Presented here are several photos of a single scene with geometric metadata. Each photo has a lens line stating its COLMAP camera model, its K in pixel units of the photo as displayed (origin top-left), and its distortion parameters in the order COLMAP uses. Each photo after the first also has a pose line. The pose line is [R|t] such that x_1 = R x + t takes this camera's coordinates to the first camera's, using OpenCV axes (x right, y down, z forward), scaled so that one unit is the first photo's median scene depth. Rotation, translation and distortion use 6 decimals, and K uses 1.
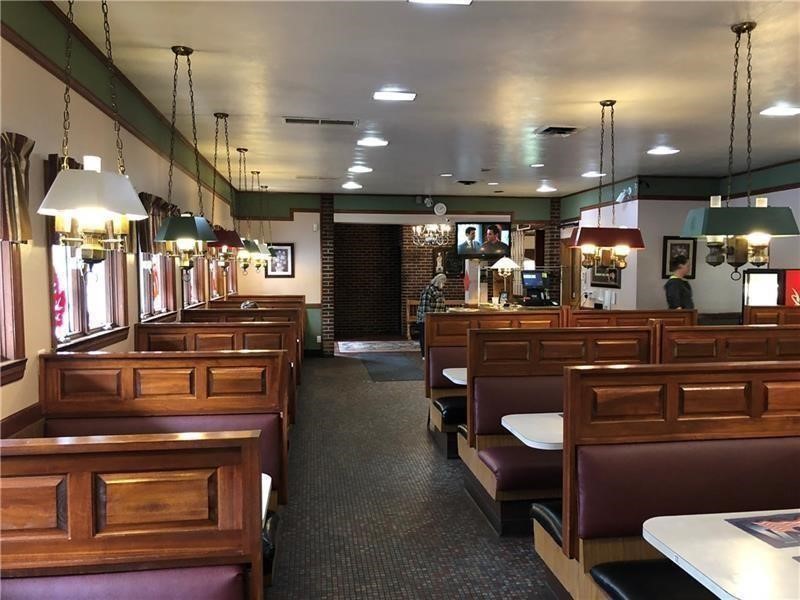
lens RADIAL K [[650.4, 0, 400.0], [0, 650.4, 300.0], [0, 0, 1]] dist [0.011208, -0.003202]
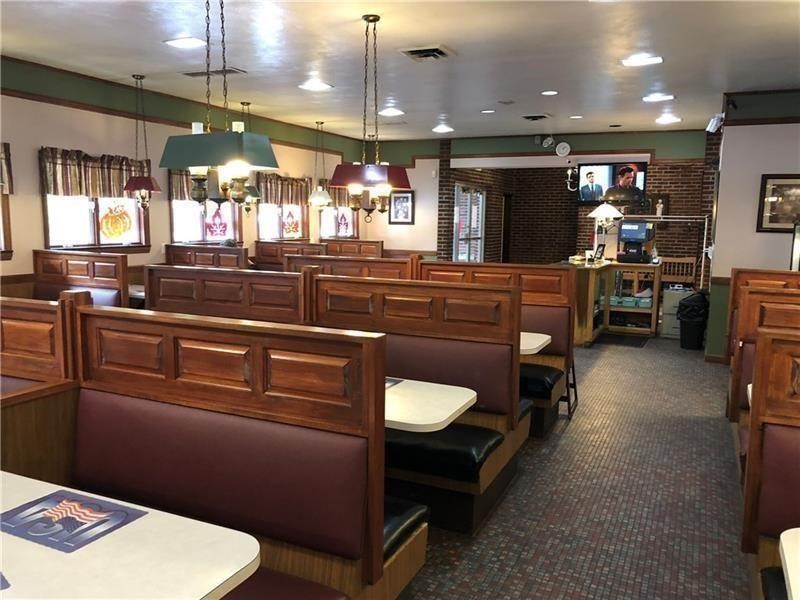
lens RADIAL K [[639.9, 0, 400.0], [0, 639.9, 300.0], [0, 0, 1]] dist [-0.035904, -0.001809]
pose [[0.848473, 0.075752, -0.523790, 0.350334], [-0.034095, 0.995471, 0.088738, -0.005119], [0.528140, -0.057434, 0.847213, 0.138347]]
